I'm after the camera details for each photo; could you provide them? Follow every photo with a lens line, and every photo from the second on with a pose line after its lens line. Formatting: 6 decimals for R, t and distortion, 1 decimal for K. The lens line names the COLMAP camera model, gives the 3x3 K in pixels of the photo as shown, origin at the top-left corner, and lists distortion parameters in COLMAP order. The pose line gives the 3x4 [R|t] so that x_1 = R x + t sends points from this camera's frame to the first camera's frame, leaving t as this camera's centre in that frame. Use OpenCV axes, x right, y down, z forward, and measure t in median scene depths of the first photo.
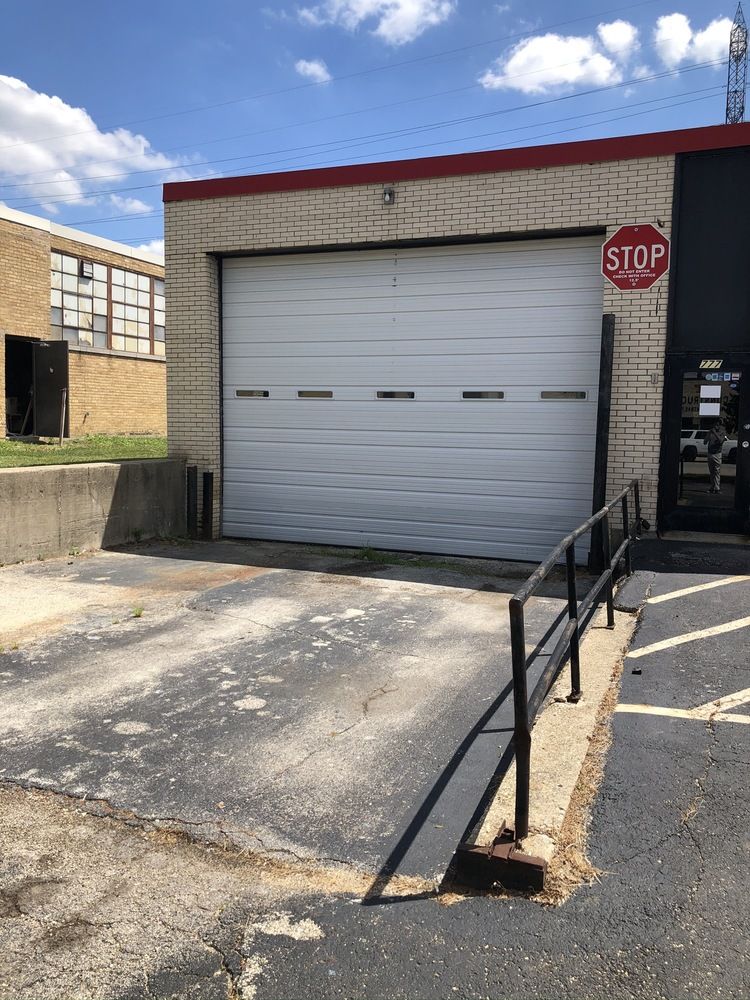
lens RADIAL K [[833.0, 0, 374.8], [0, 833.0, 495.8], [0, 0, 1]] dist [0.099440, -0.206624]
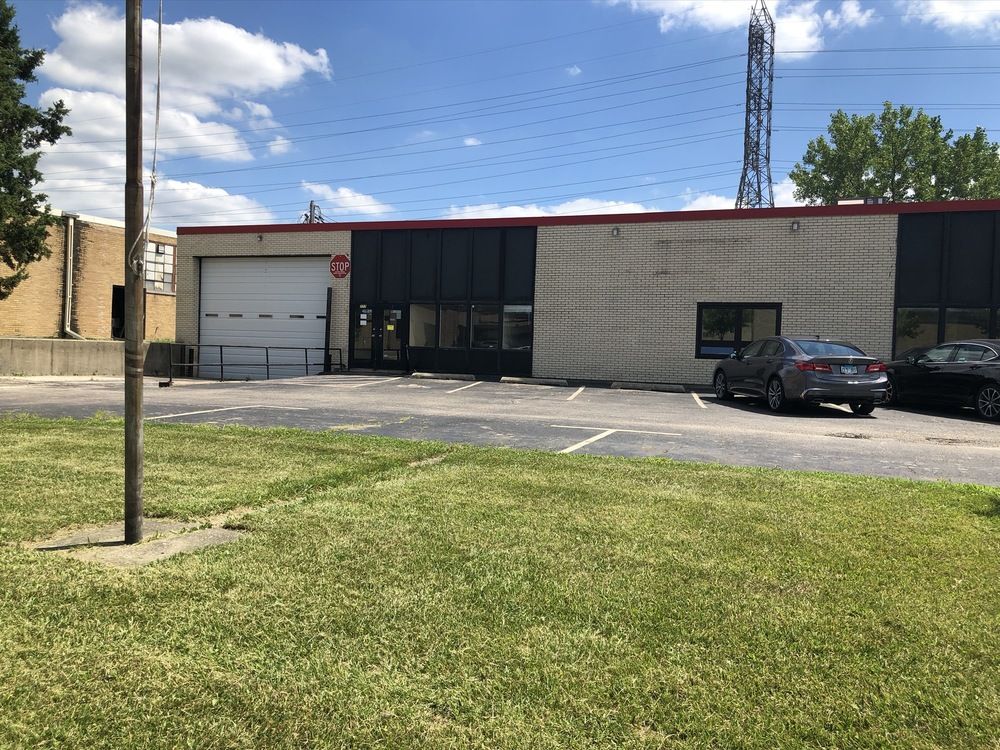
lens RADIAL K [[833.0, 0, 481.8], [0, 833.0, 369.7], [0, 0, 1]] dist [0.099440, -0.206624]
pose [[0.999645, 0.015847, -0.021403, 0.701066], [-0.017340, 0.997292, -0.071468, 0.194976], [0.020213, 0.071813, 0.997213, -1.388855]]
